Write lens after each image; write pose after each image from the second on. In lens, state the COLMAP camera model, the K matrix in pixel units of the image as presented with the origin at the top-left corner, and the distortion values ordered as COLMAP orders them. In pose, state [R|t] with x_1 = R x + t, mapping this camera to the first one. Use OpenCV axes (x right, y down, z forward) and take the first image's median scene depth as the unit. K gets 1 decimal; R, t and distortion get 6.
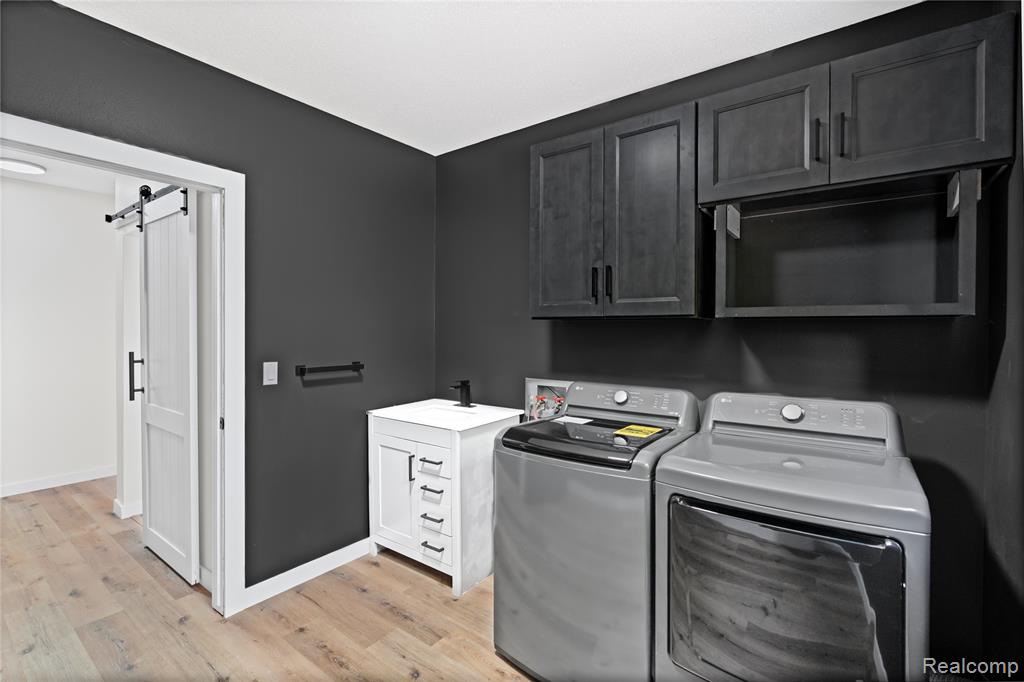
lens RADIAL K [[460.8, 0, 513.6], [0, 460.8, 331.1], [0, 0, 1]] dist [-0.001042, 0.000019]
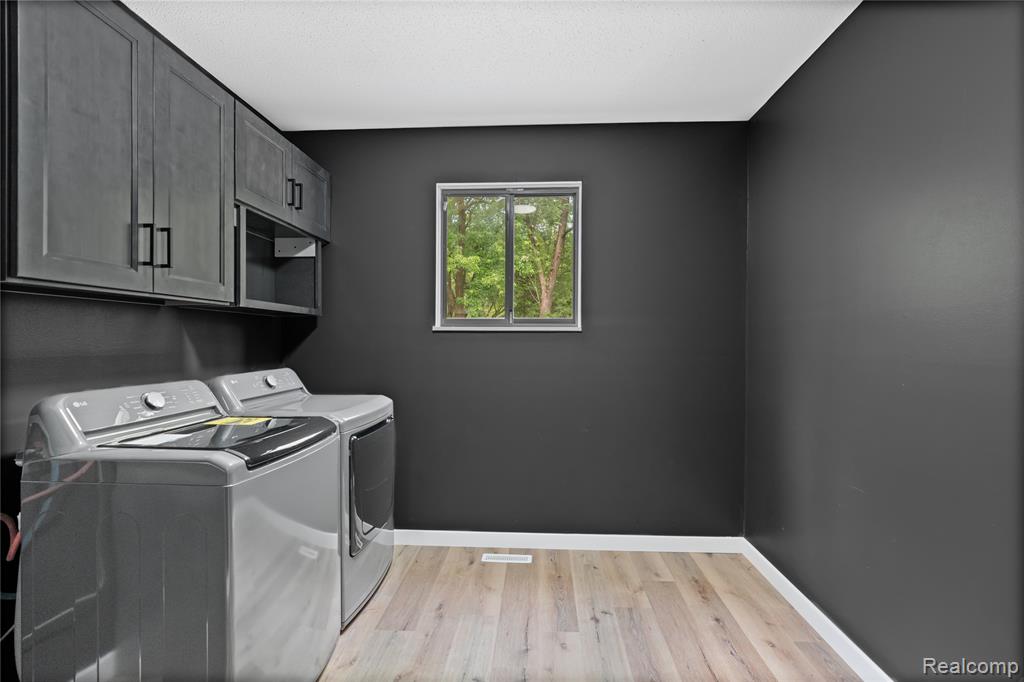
lens RADIAL K [[460.8, 0, 513.6], [0, 460.8, 331.1], [0, 0, 1]] dist [-0.001042, 0.000019]
pose [[-0.552622, 0.008646, 0.833387, -0.714357], [0.001175, 0.999953, -0.009595, 0.030942], [-0.833431, -0.004323, -0.552607, 0.920384]]
